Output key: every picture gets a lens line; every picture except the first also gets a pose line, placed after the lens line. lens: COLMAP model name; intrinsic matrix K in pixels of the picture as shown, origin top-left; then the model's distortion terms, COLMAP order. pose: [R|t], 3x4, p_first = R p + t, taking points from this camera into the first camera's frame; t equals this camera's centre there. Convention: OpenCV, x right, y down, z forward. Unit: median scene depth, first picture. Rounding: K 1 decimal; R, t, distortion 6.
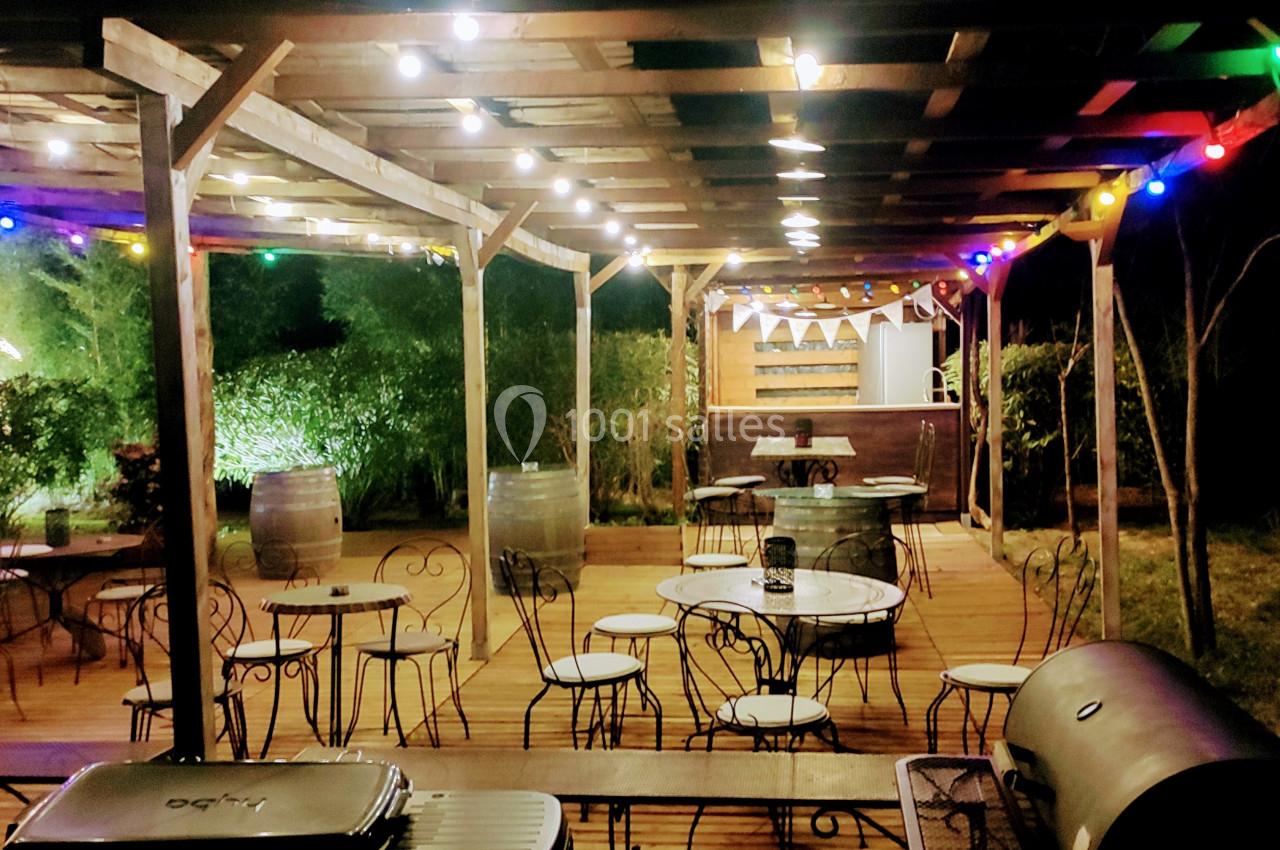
lens RADIAL K [[1400.9, 0, 646.7], [0, 1400.9, 418.6], [0, 0, 1]] dist [0.052630, -0.003588]
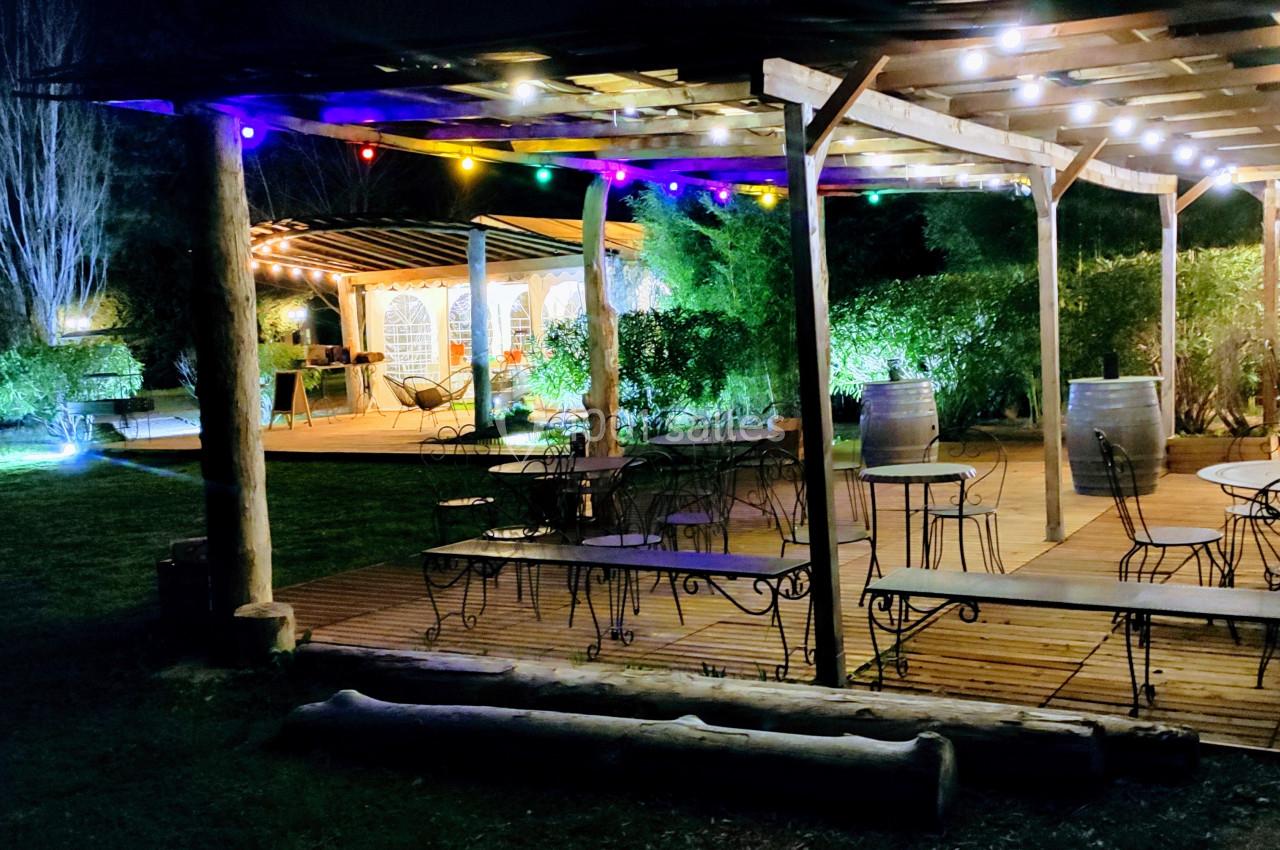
lens RADIAL K [[1400.9, 0, 646.7], [0, 1400.9, 418.6], [0, 0, 1]] dist [0.052630, -0.003588]
pose [[0.910879, 0.008061, -0.412594, 0.031684], [0.013294, 0.998717, 0.048862, 0.005554], [0.412458, -0.049992, 0.909604, -0.111717]]
